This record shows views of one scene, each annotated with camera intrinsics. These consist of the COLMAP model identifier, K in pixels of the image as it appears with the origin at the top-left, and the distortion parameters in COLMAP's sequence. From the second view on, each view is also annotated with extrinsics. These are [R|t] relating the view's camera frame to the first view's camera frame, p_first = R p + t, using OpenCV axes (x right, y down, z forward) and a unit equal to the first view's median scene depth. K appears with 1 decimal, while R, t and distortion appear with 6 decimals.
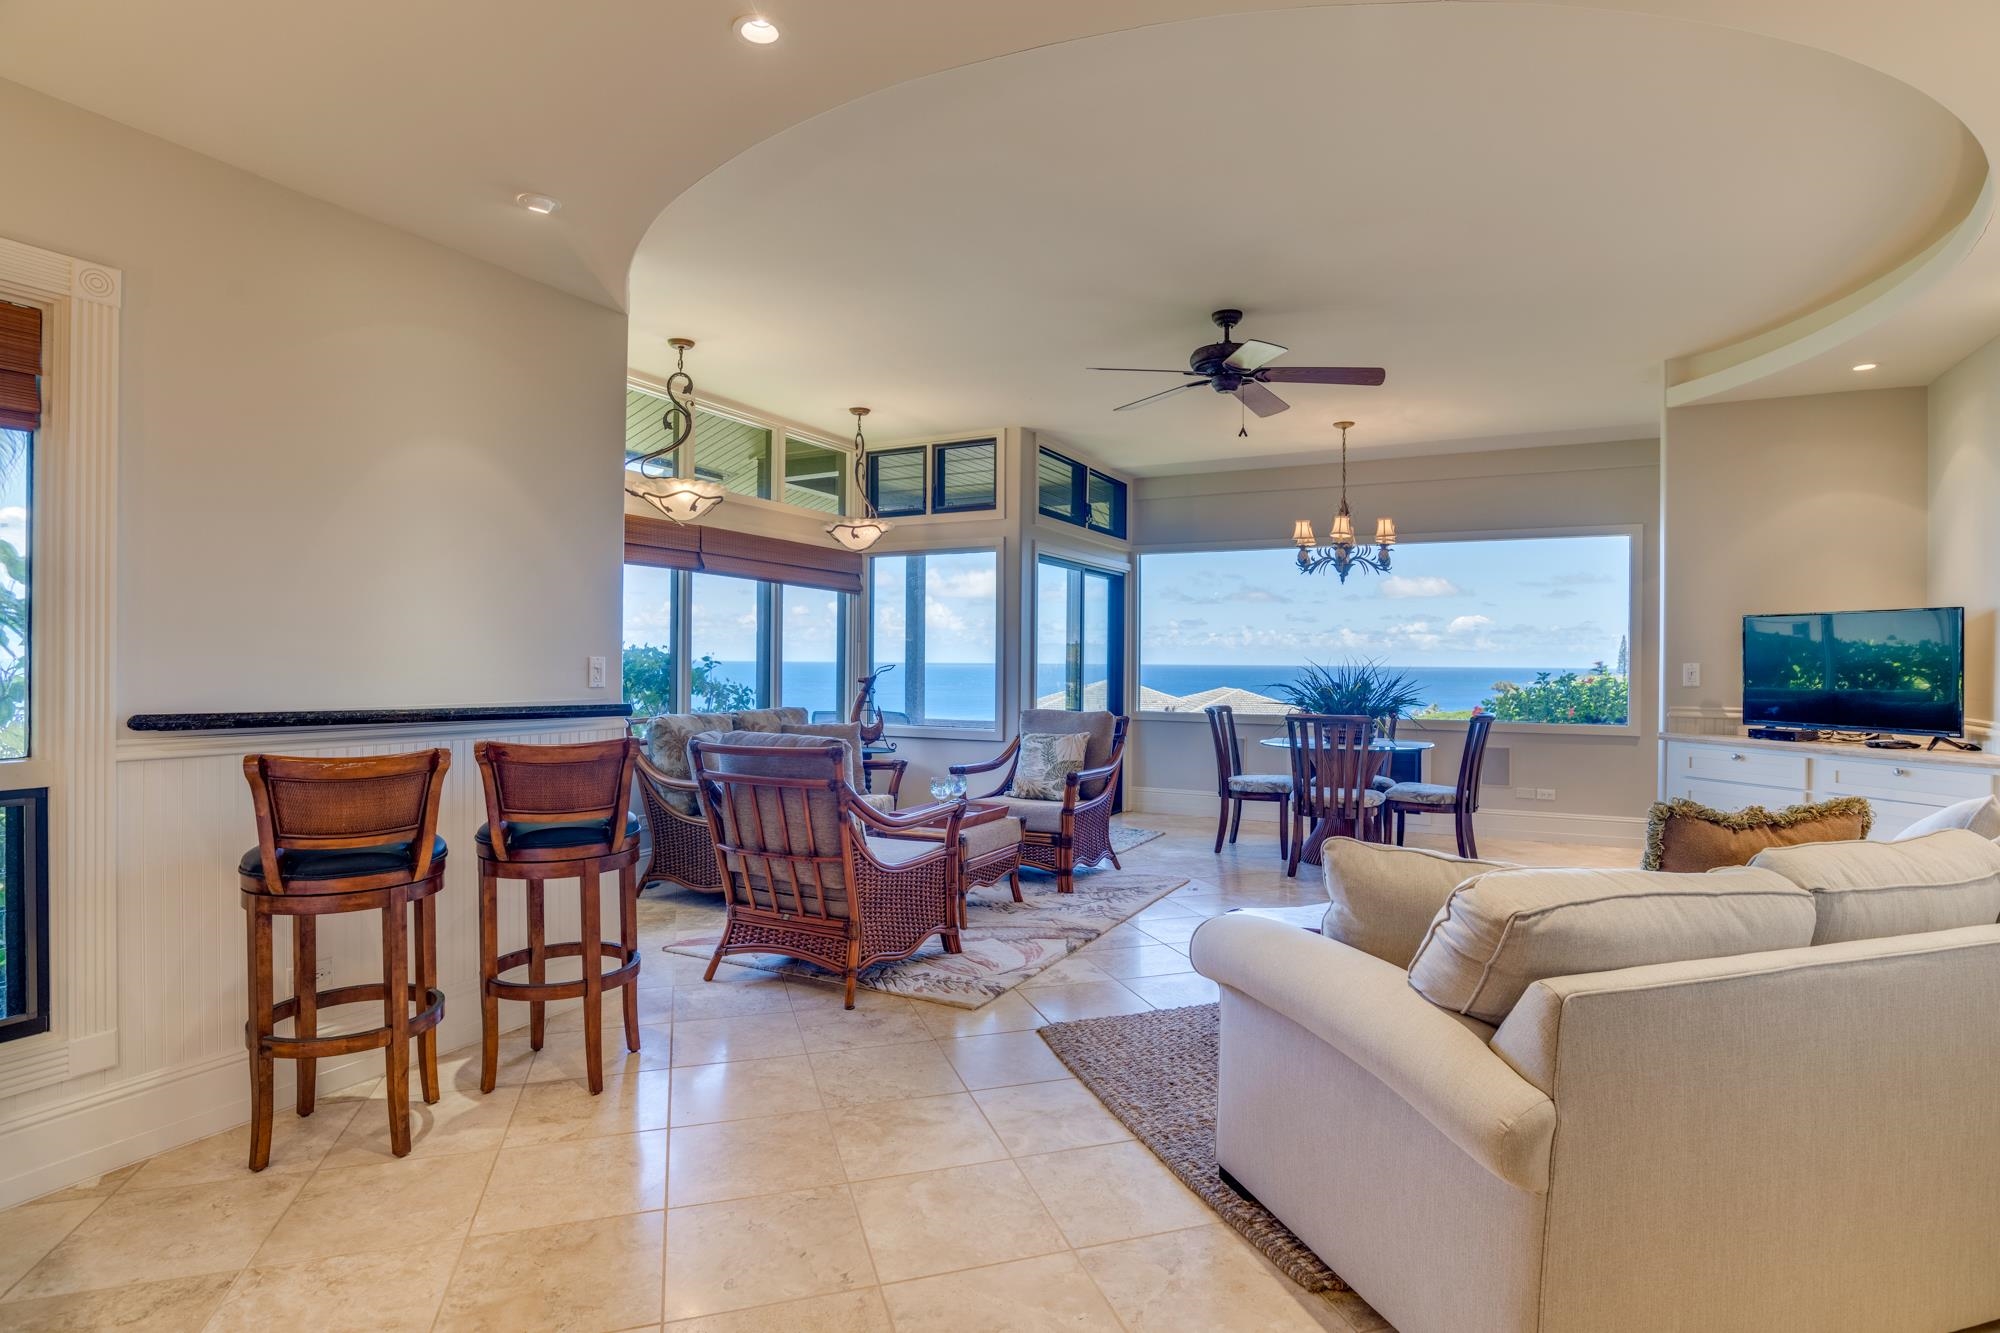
lens RADIAL K [[1014.5, 0, 1004.9], [0, 1014.5, 661.1], [0, 0, 1]] dist [-0.058825, 0.025840]
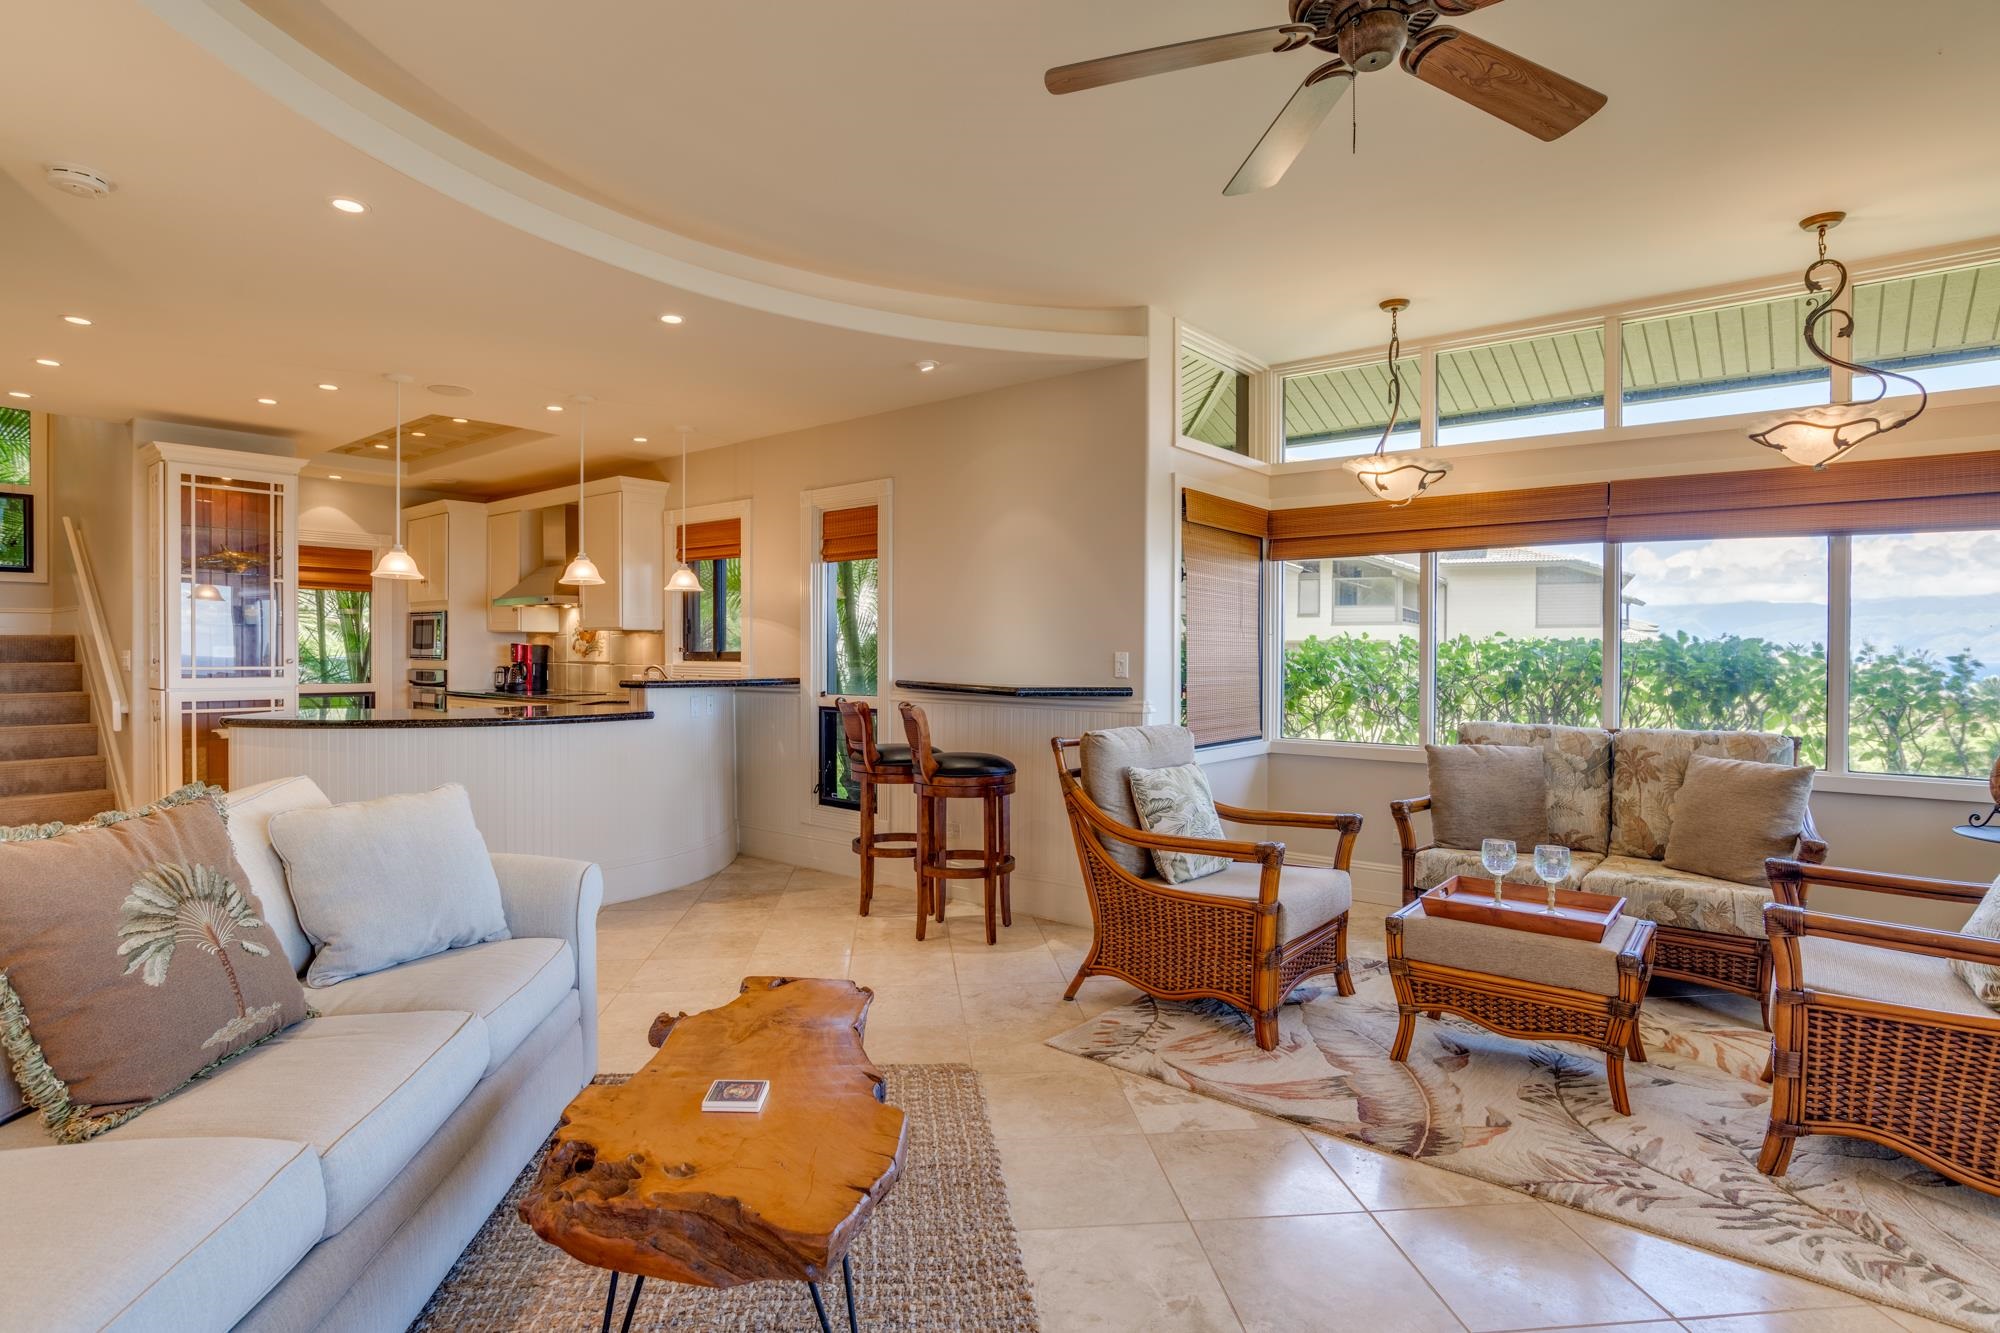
lens RADIAL K [[1014.5, 0, 1004.9], [0, 1014.5, 661.1], [0, 0, 1]] dist [-0.058825, 0.025840]
pose [[-0.199659, 0.001039, -0.979865, 0.652353], [-0.007950, 0.999965, 0.002680, 0.003436], [0.979833, 0.008325, -0.199644, 0.876860]]
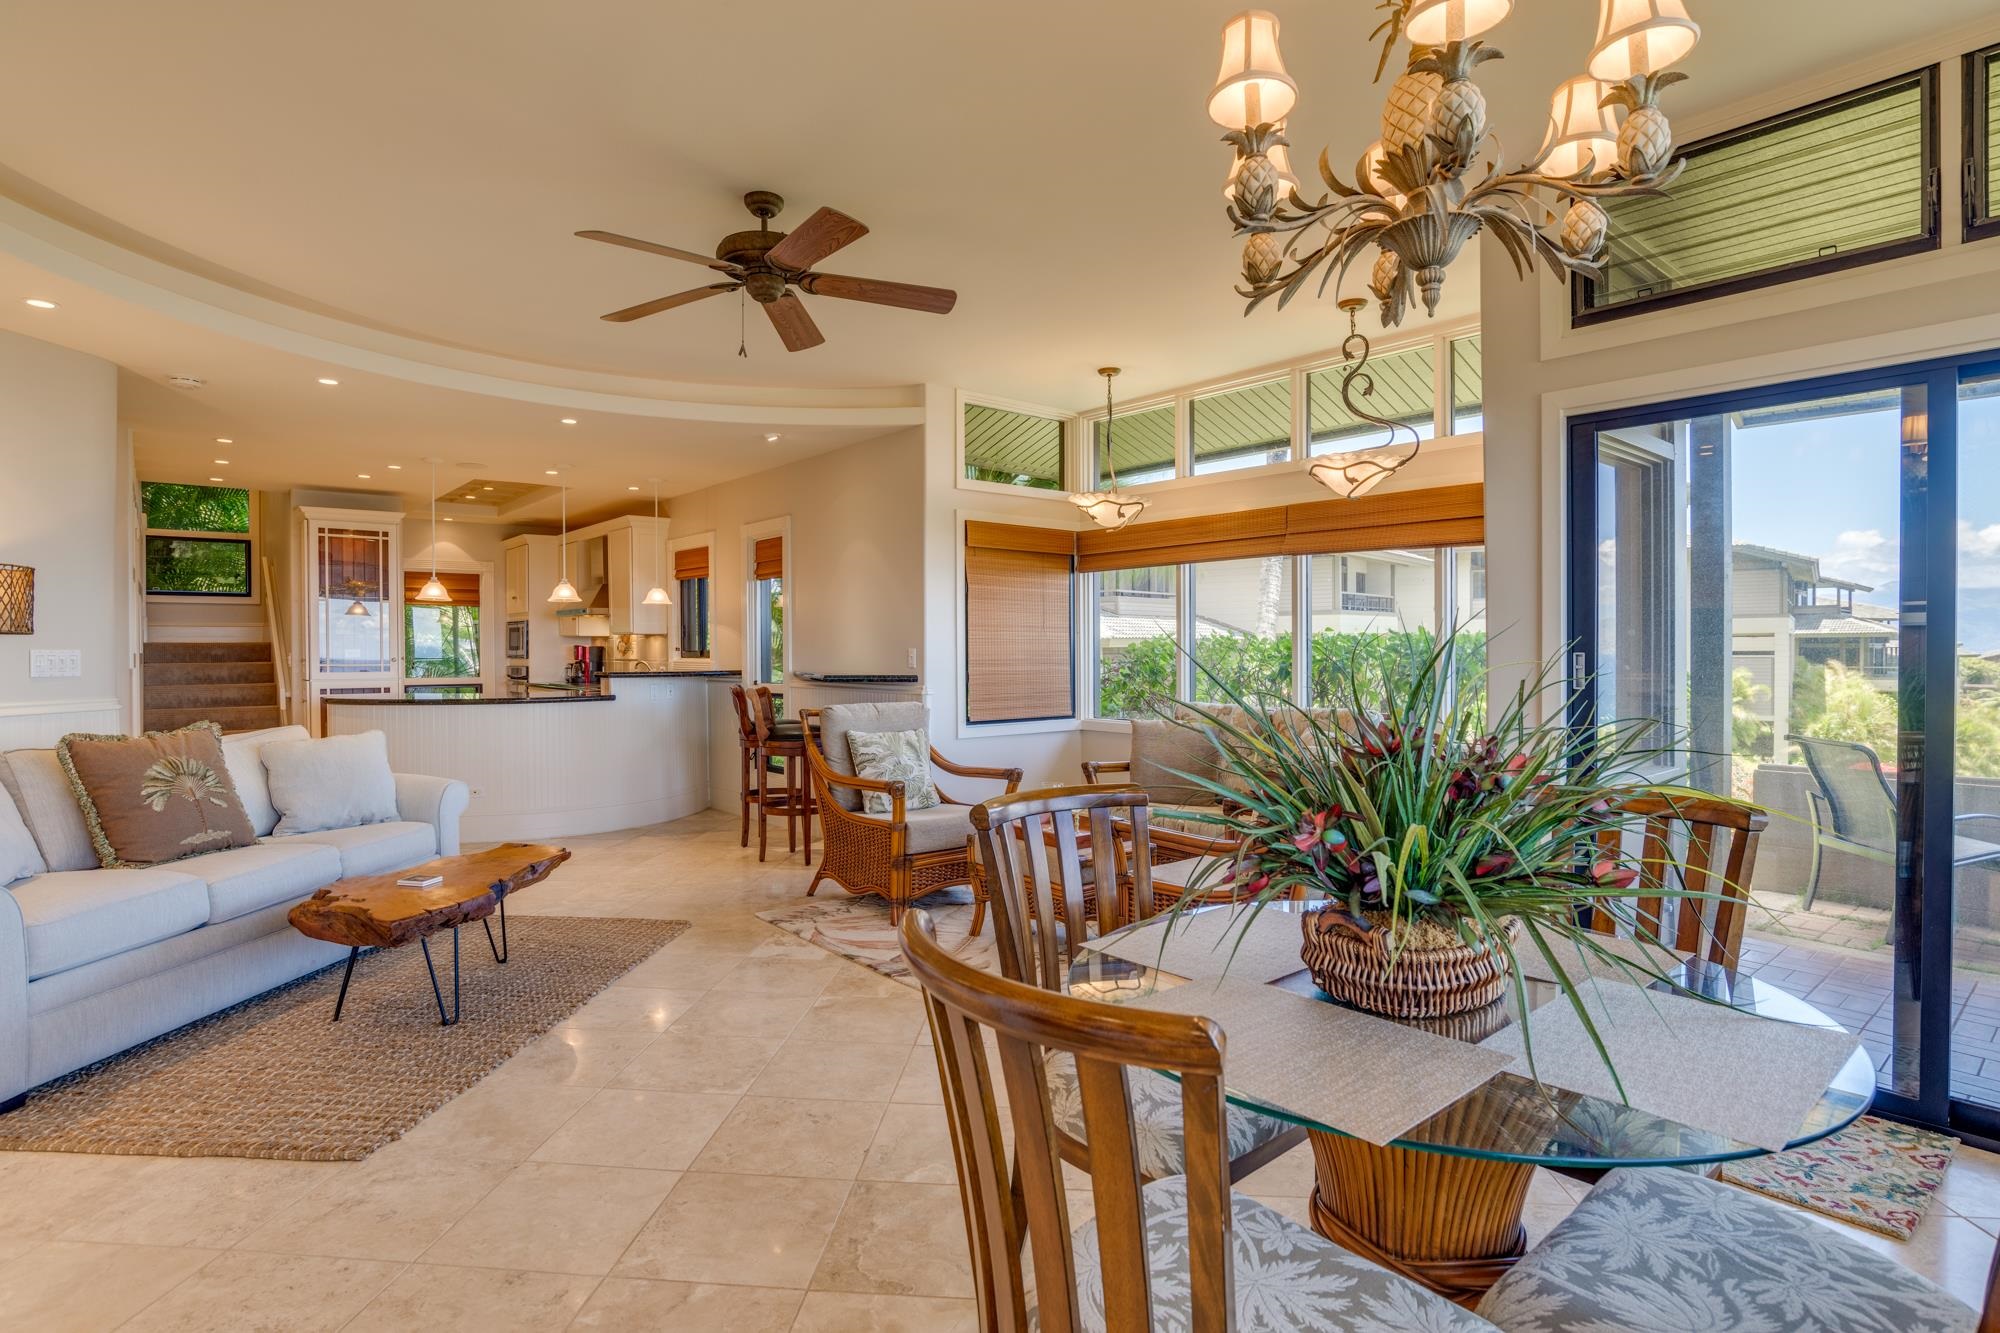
lens RADIAL K [[1014.5, 0, 1004.9], [0, 1014.5, 661.1], [0, 0, 1]] dist [-0.058825, 0.025840]
pose [[-0.373589, 0.004599, -0.927583, 0.816715], [-0.001327, 0.999984, 0.005492, 0.005268], [0.927593, 0.003283, -0.373577, 1.376875]]
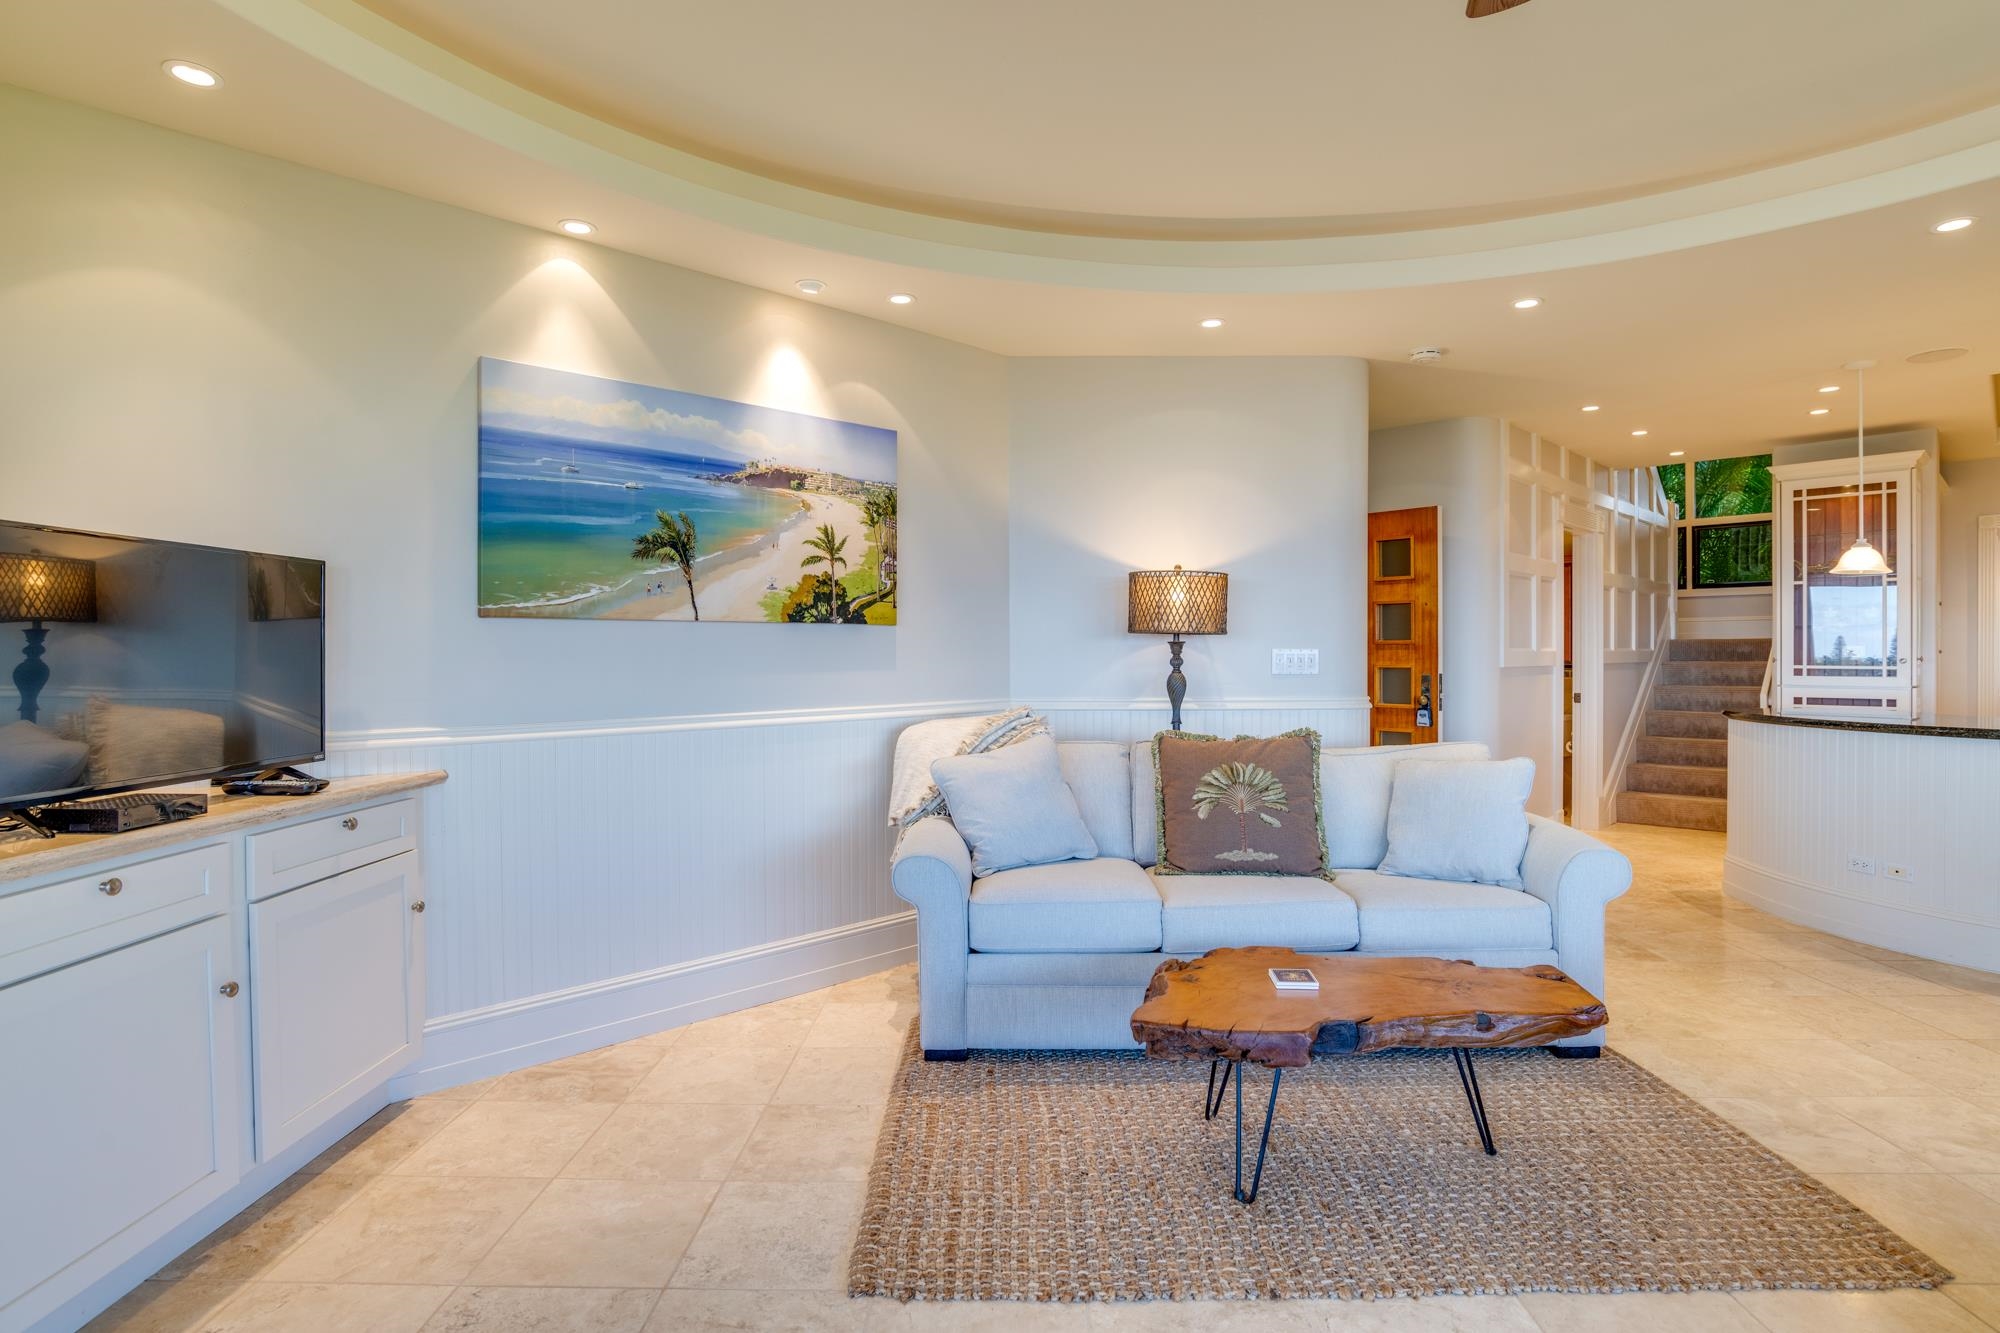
lens RADIAL K [[1014.5, 0, 1004.9], [0, 1014.5, 661.1], [0, 0, 1]] dist [-0.058825, 0.025840]
pose [[-0.949477, -0.006853, 0.313763, 0.275126], [-0.002730, 0.999904, 0.013579, 0.000849], [-0.313826, 0.012036, -0.949404, 1.239914]]
